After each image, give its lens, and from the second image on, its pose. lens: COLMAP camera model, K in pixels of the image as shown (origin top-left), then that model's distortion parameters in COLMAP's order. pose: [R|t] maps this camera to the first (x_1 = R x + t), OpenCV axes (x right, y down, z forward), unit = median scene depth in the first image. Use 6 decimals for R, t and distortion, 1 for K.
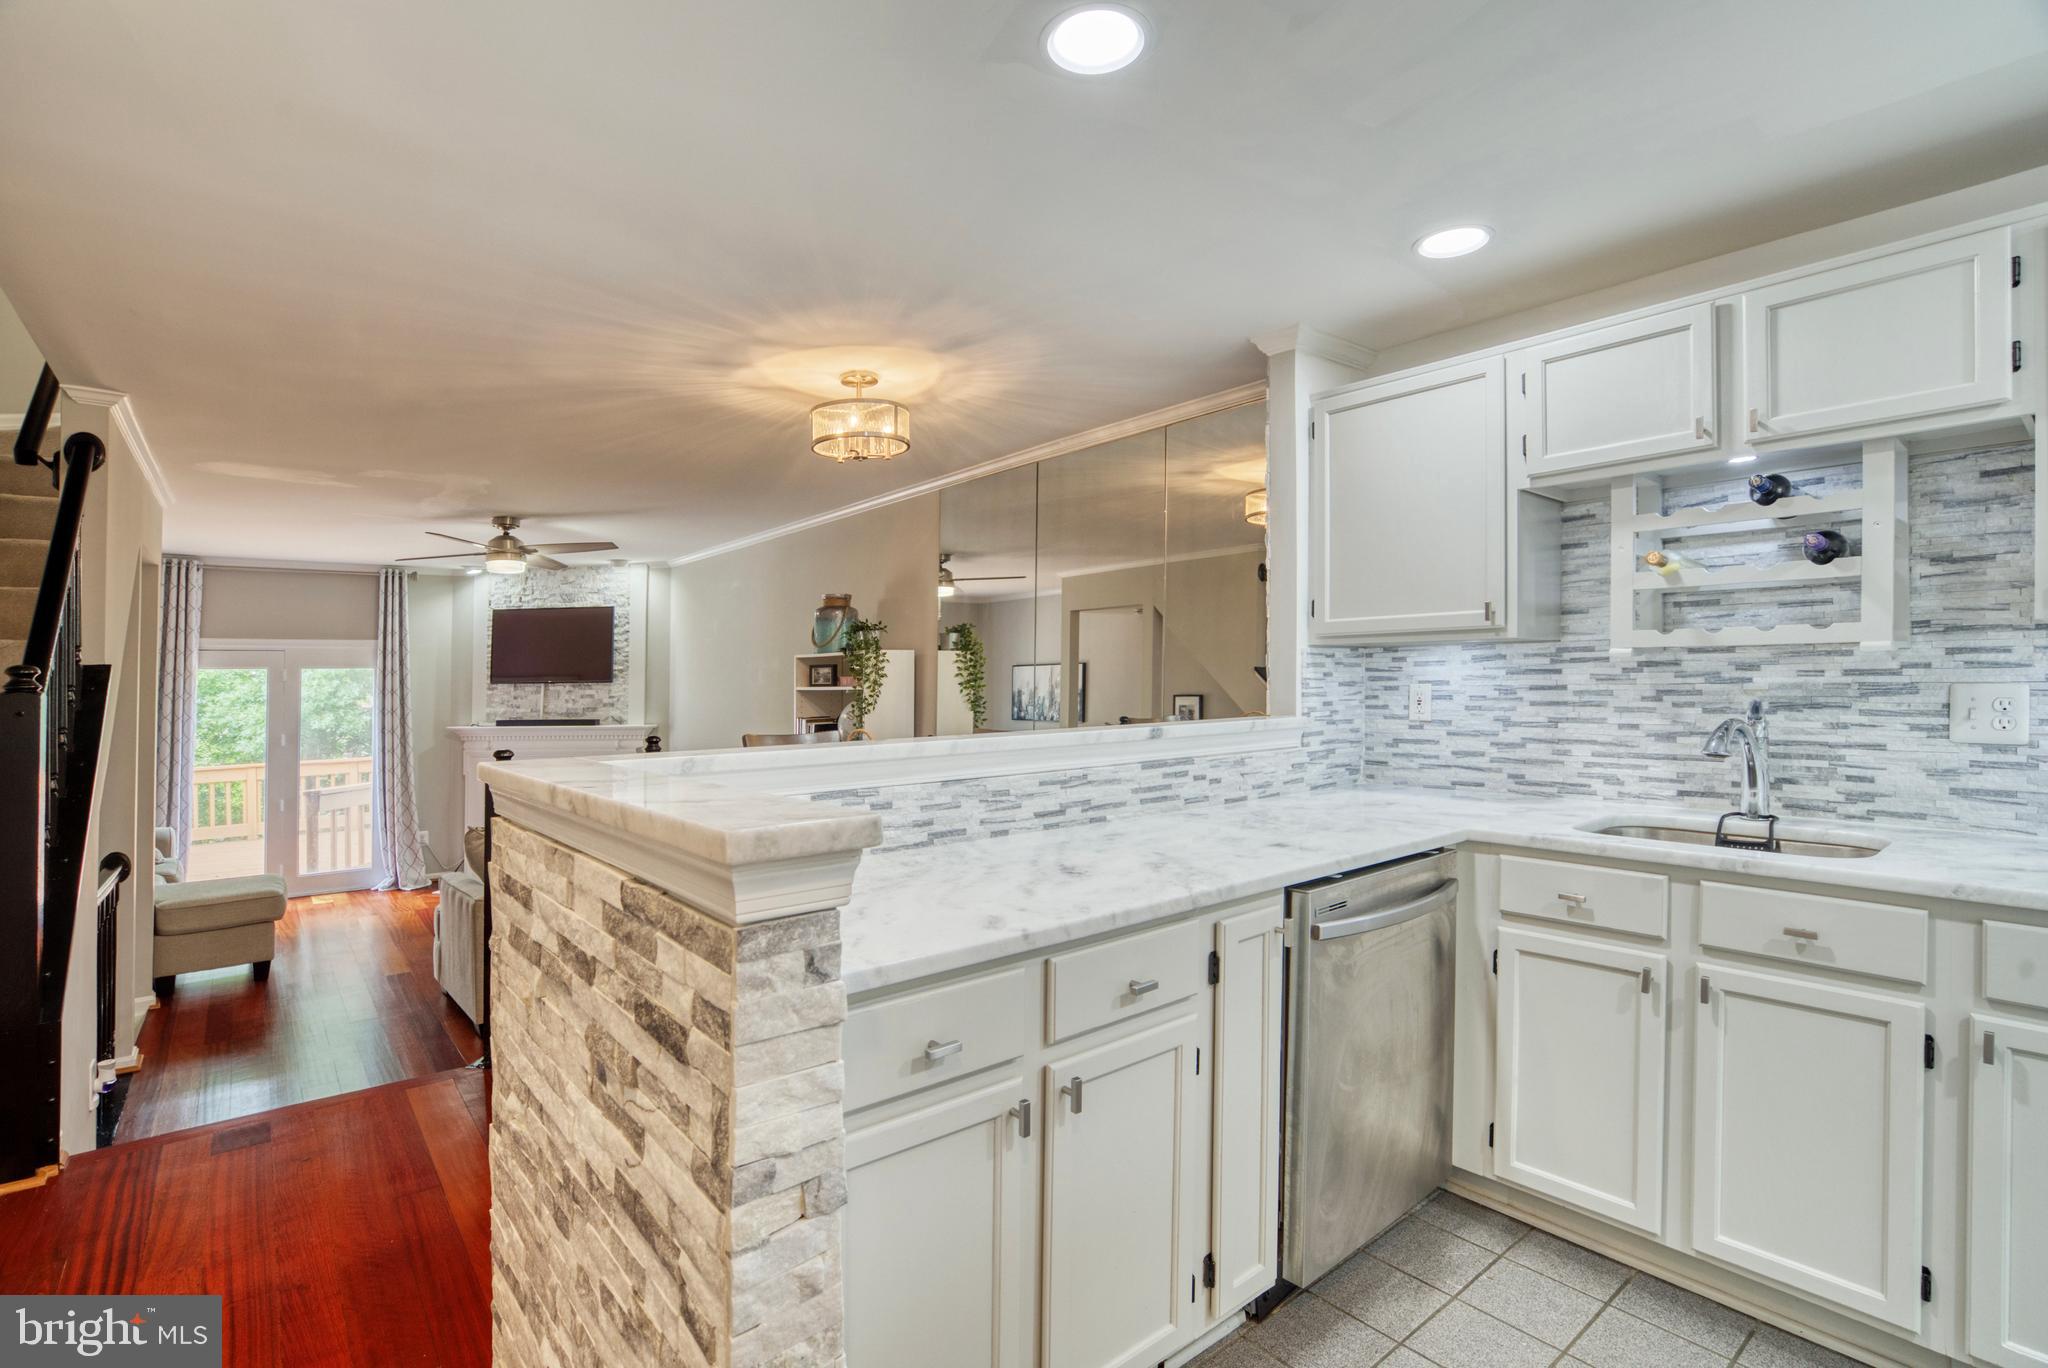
lens RADIAL K [[972.1, 0, 996.9], [0, 972.1, 657.3], [0, 0, 1]] dist [-0.038604, 0.014131]
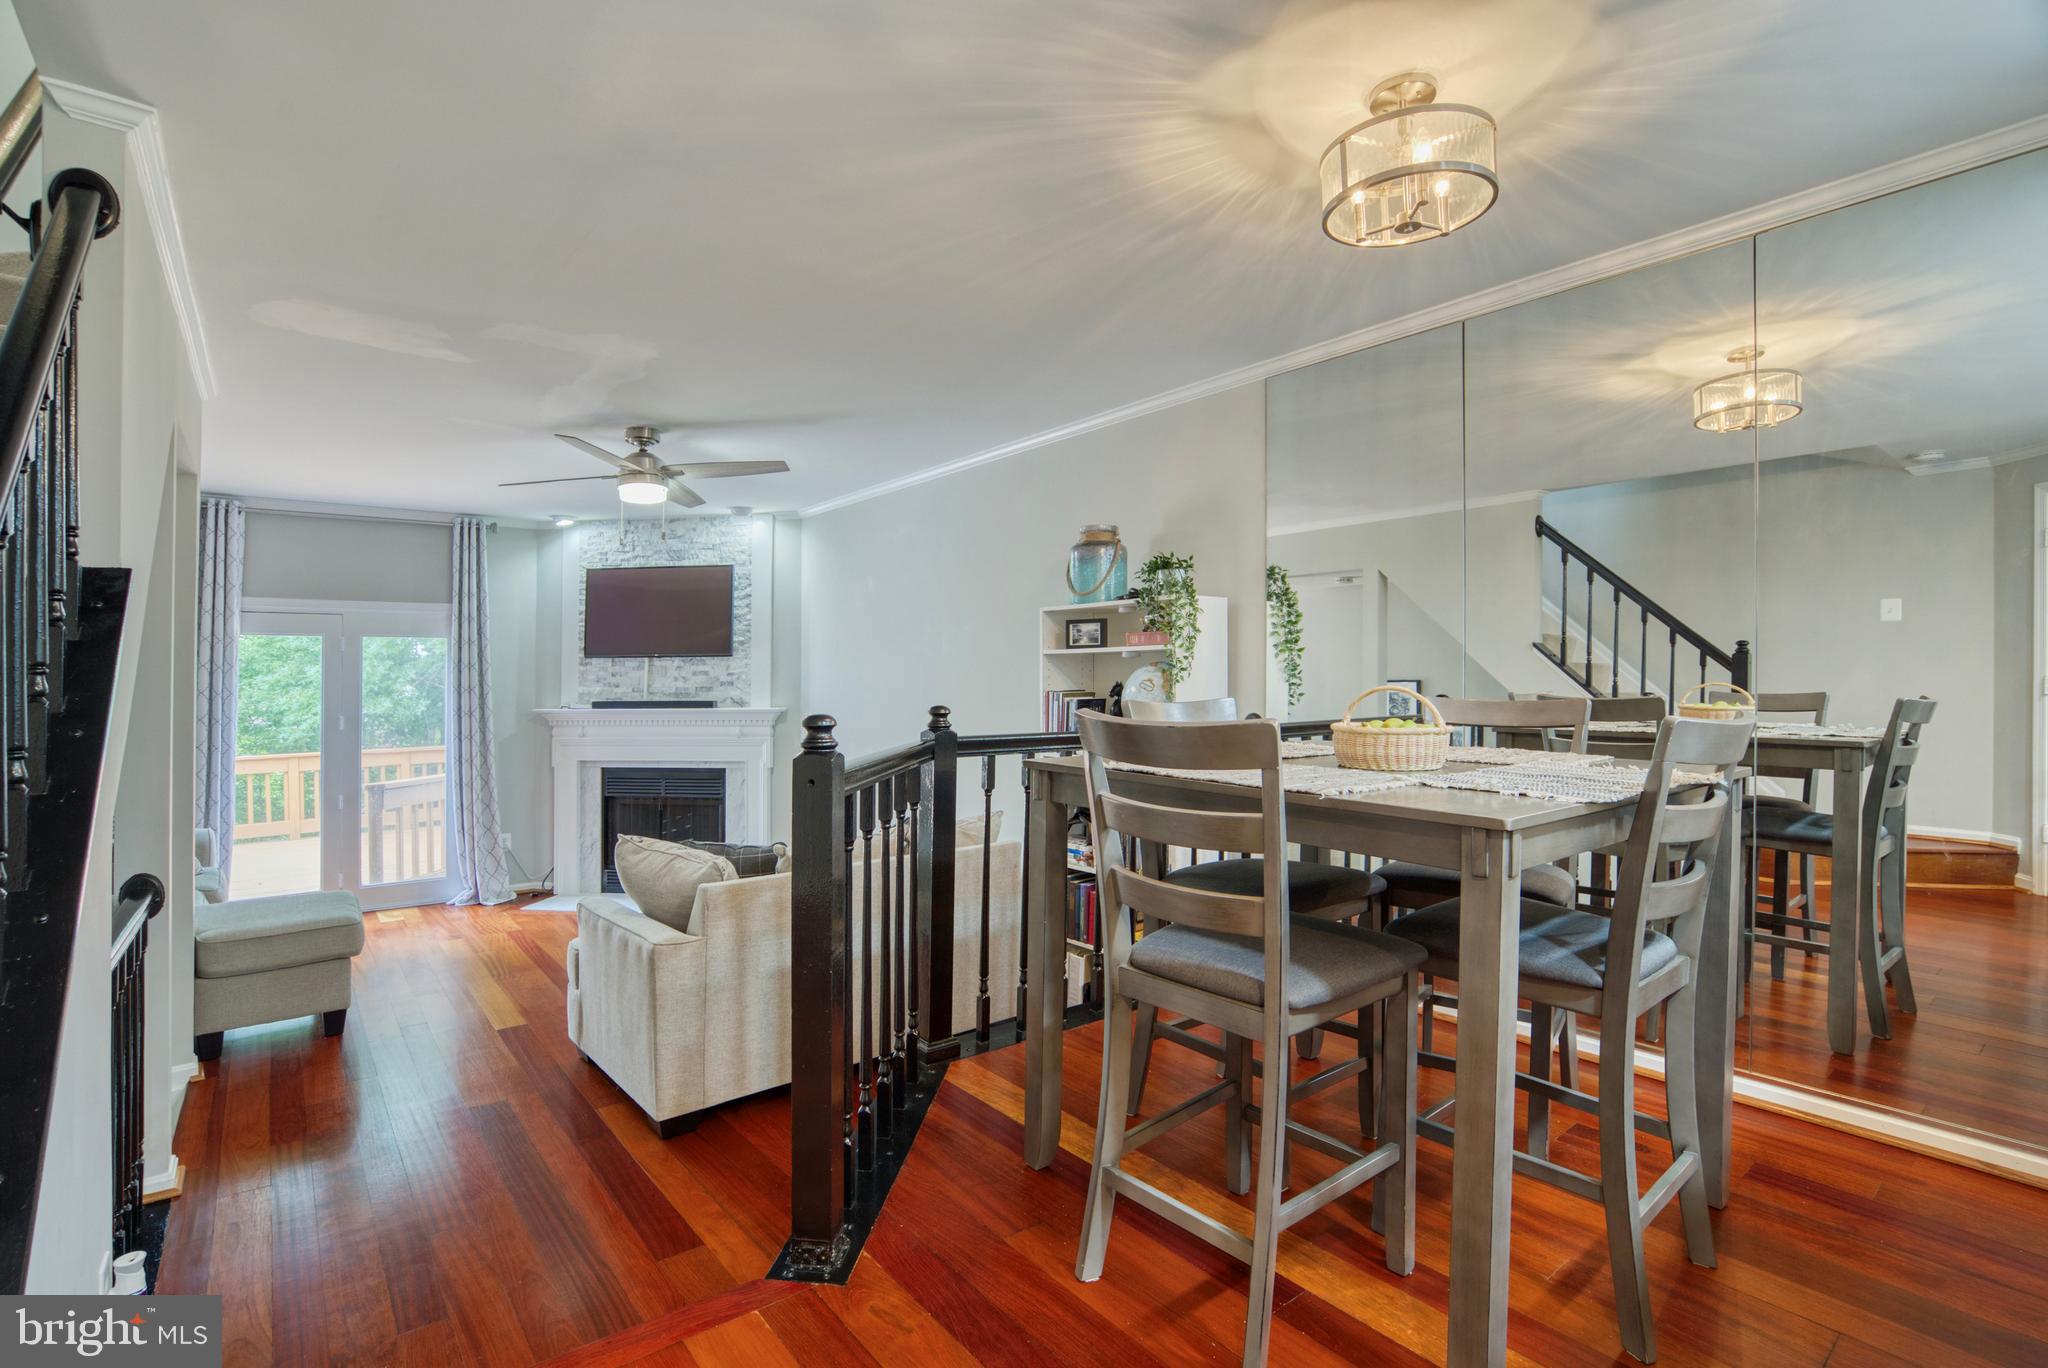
lens RADIAL K [[972.1, 0, 991.8], [0, 972.1, 668.5], [0, 0, 1]] dist [-0.038604, 0.014131]
pose [[0.999800, 0.004629, -0.019450, -0.257862], [-0.004350, 0.999888, 0.014330, 0.038303], [0.019514, -0.014243, 0.999708, 0.279903]]
